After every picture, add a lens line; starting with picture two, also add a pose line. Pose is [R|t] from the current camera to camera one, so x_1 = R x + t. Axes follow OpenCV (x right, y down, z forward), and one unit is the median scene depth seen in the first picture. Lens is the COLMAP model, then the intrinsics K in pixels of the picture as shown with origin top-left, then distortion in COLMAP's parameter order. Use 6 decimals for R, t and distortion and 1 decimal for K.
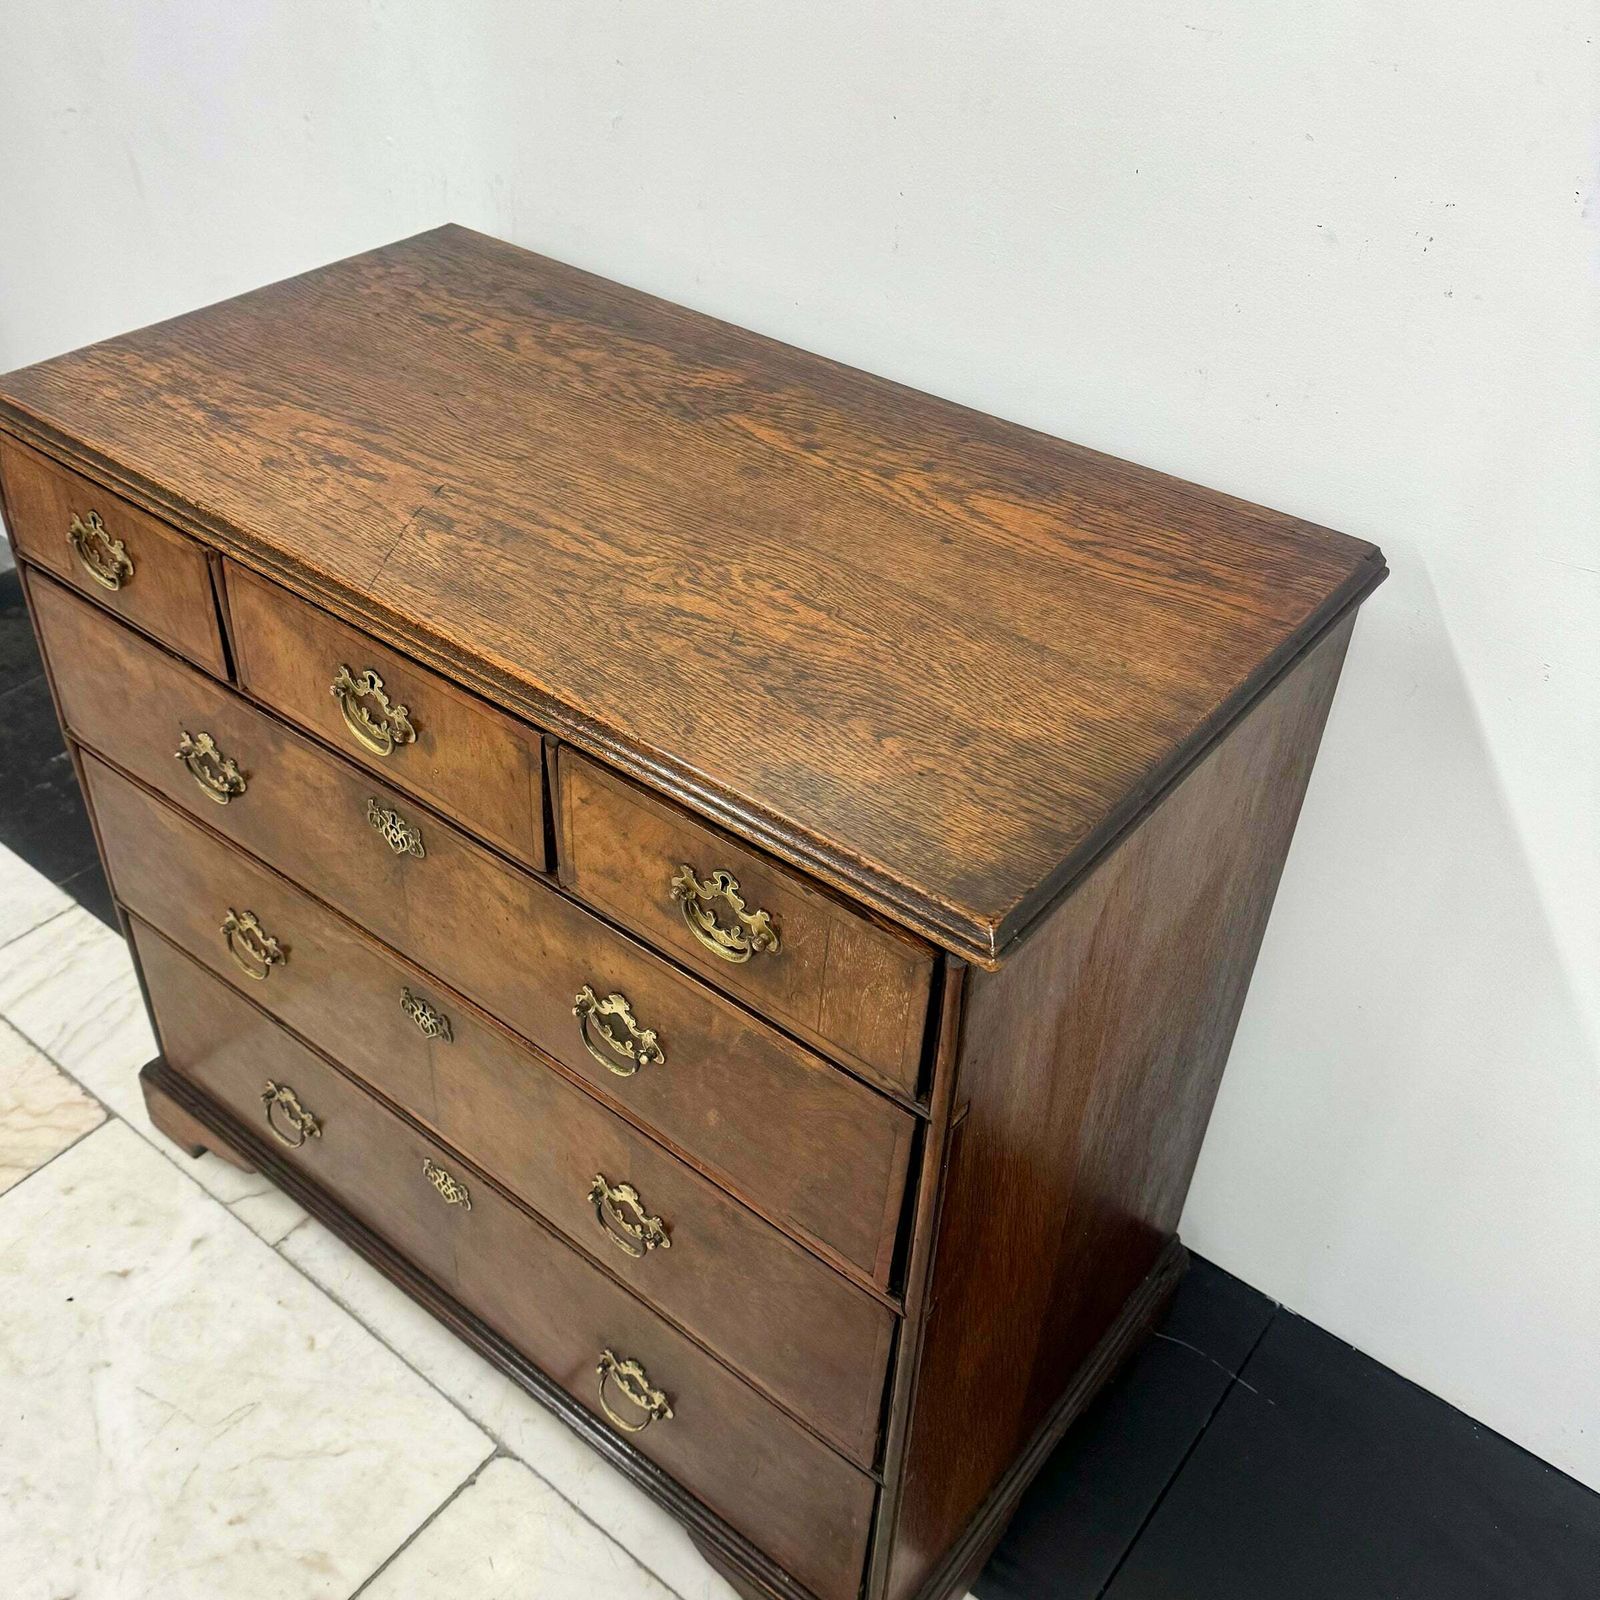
lens RADIAL K [[1559.2, 0, 748.8], [0, 1559.2, 776.4], [0, 0, 1]] dist [0.152622, -0.213183]
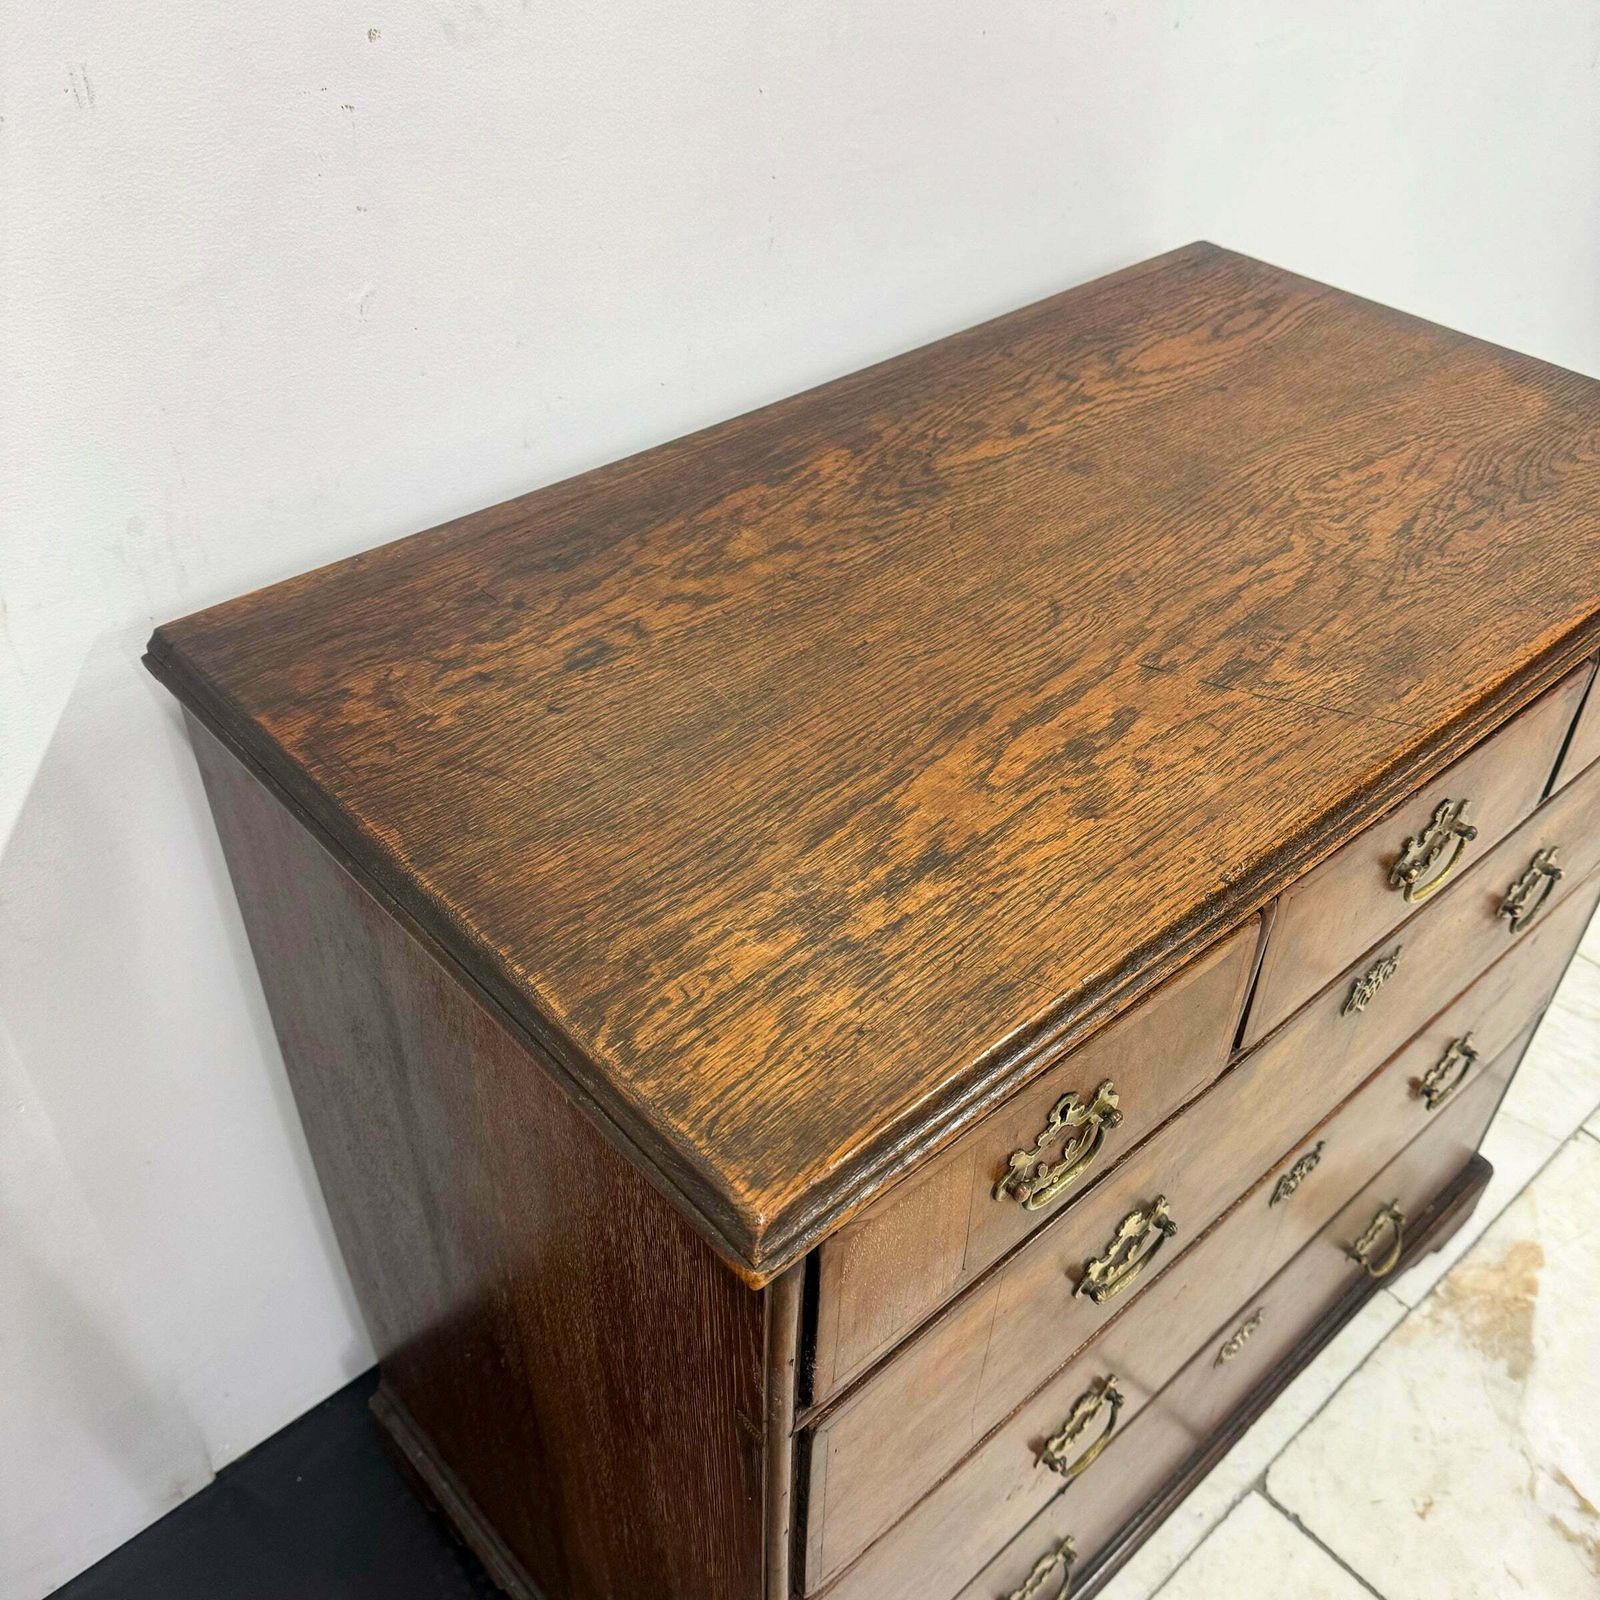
lens RADIAL K [[1482.6, 0, 785.5], [0, 1482.6, 809.4], [0, 0, 1]] dist [0.175201, -0.370897]
pose [[0.163744, -0.656434, 0.736398, -0.792190], [0.601153, 0.658260, 0.453110, -0.564793], [-0.782178, 0.368494, 0.502404, 0.802285]]
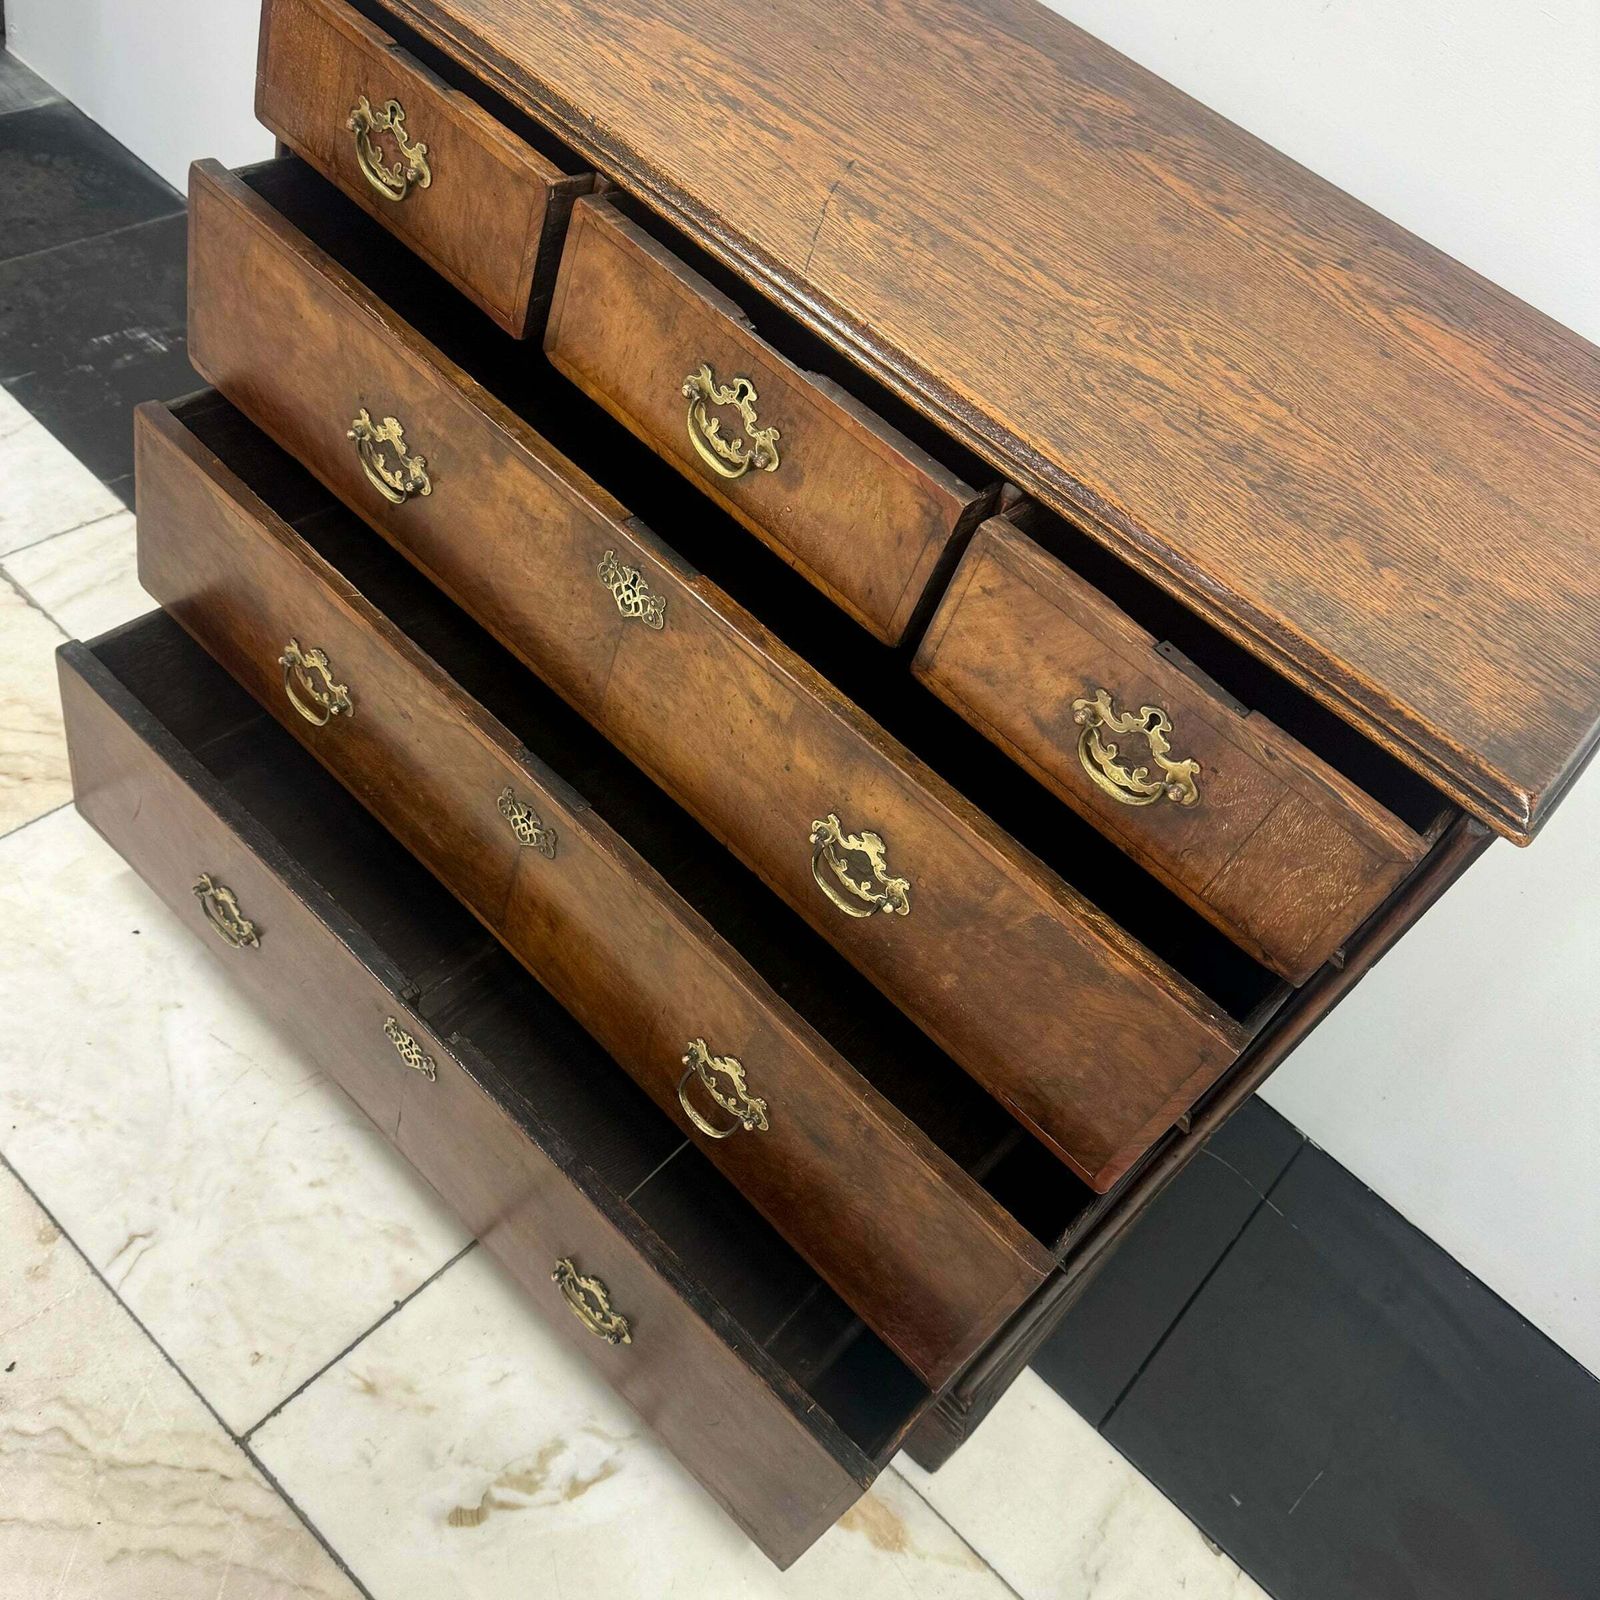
lens RADIAL K [[1560.8, 0, 743.8], [0, 1560.8, 759.7], [0, 0, 1]] dist [0.191885, -0.443073]
pose [[0.972259, 0.190679, 0.135480, -0.310927], [-0.209830, 0.966937, 0.144926, 0.022682], [-0.103366, -0.169333, 0.980123, 0.079371]]
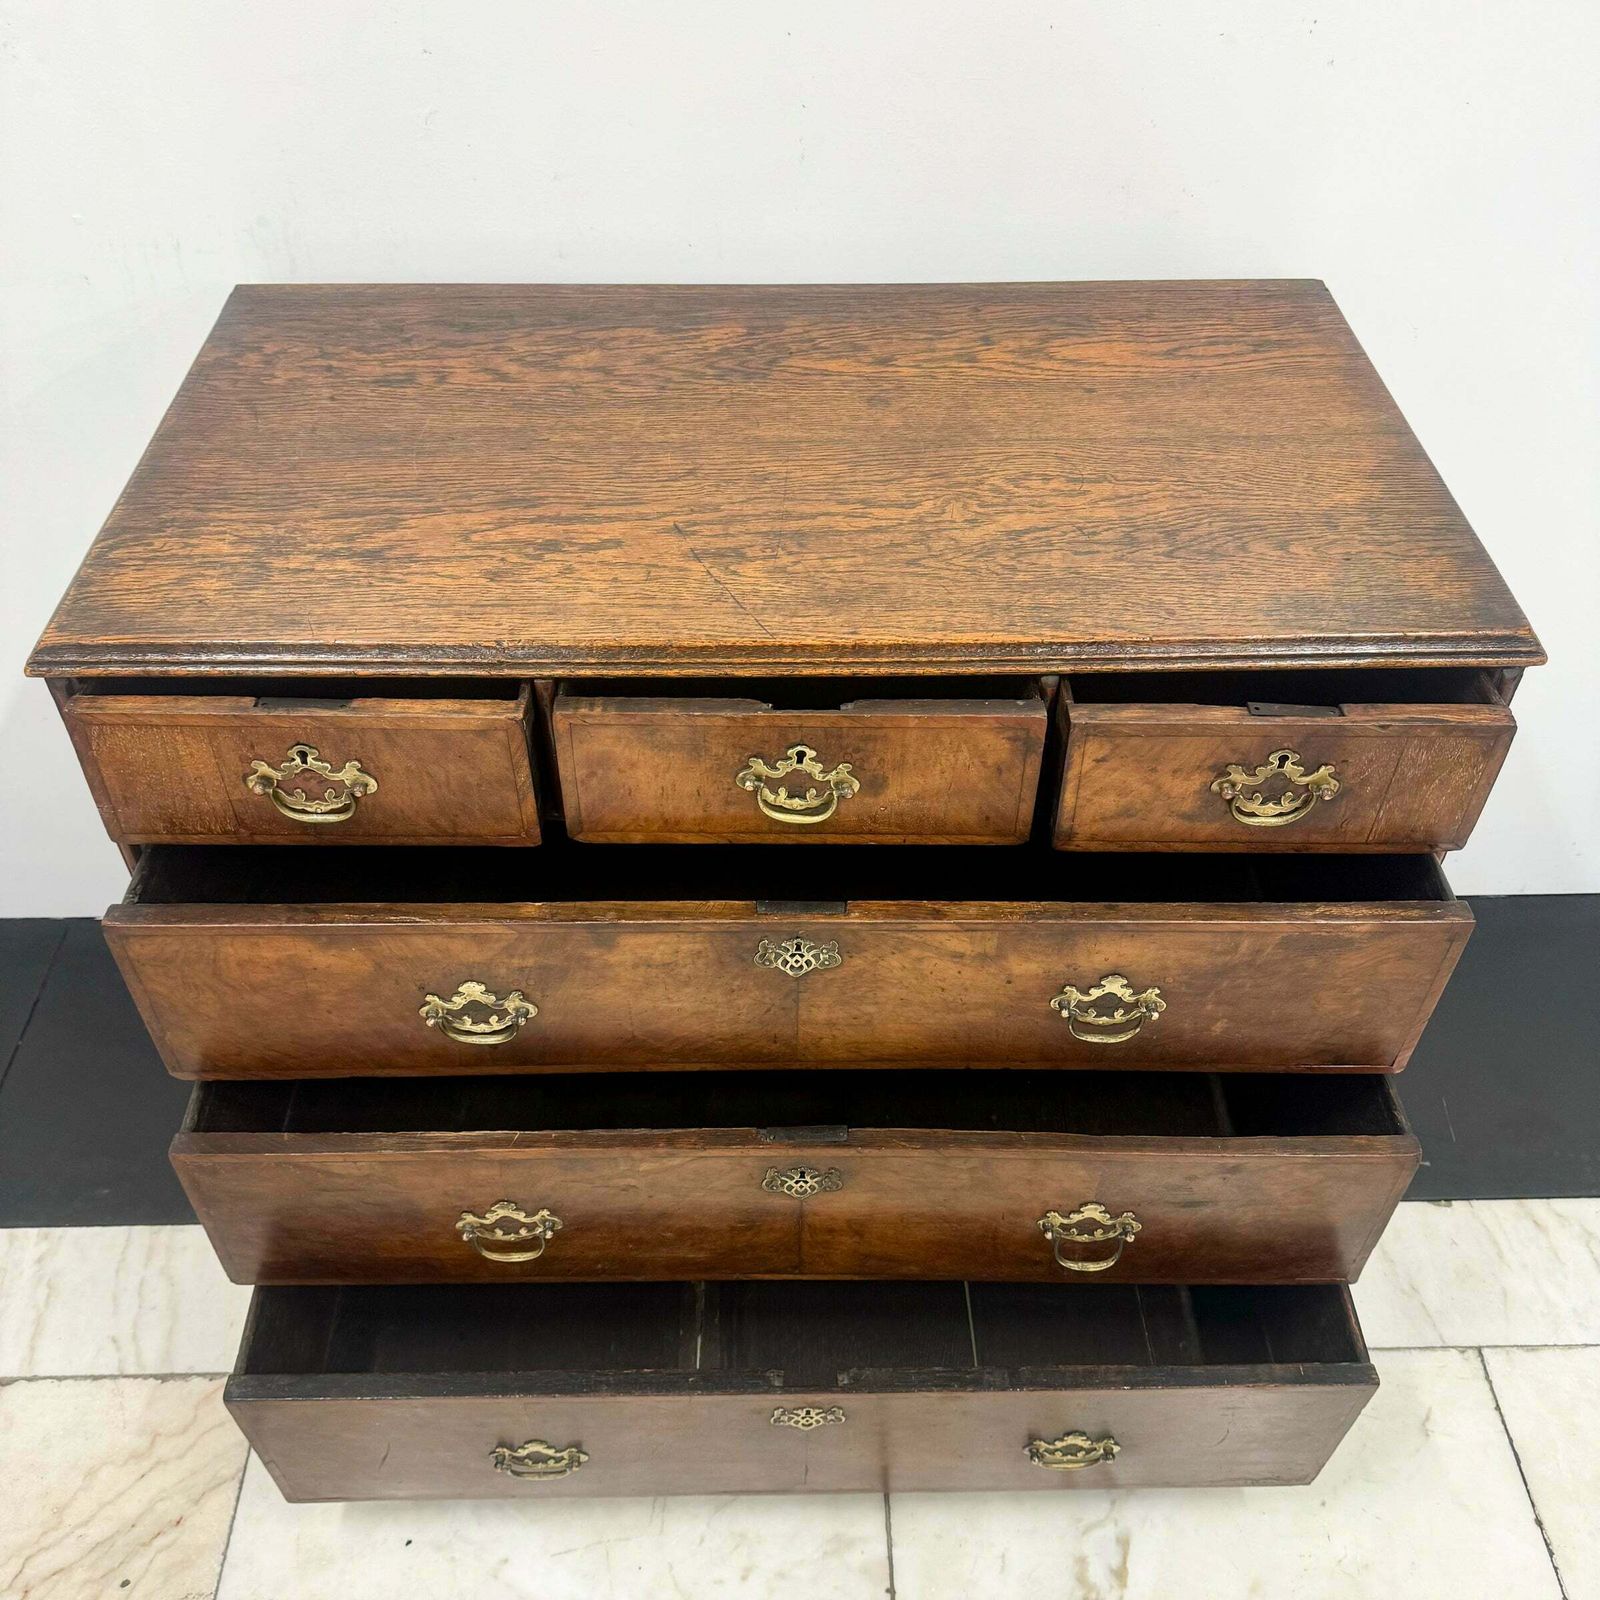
lens RADIAL K [[1478.8, 0, 800.0], [0, 1478.8, 800.0], [0, 0, 1]] dist [0.190507, -0.421537]
pose [[0.761826, -0.463406, 0.452631, -0.626907], [0.413650, 0.885741, 0.210611, -0.195989], [-0.498512, 0.026782, 0.866469, 0.179392]]
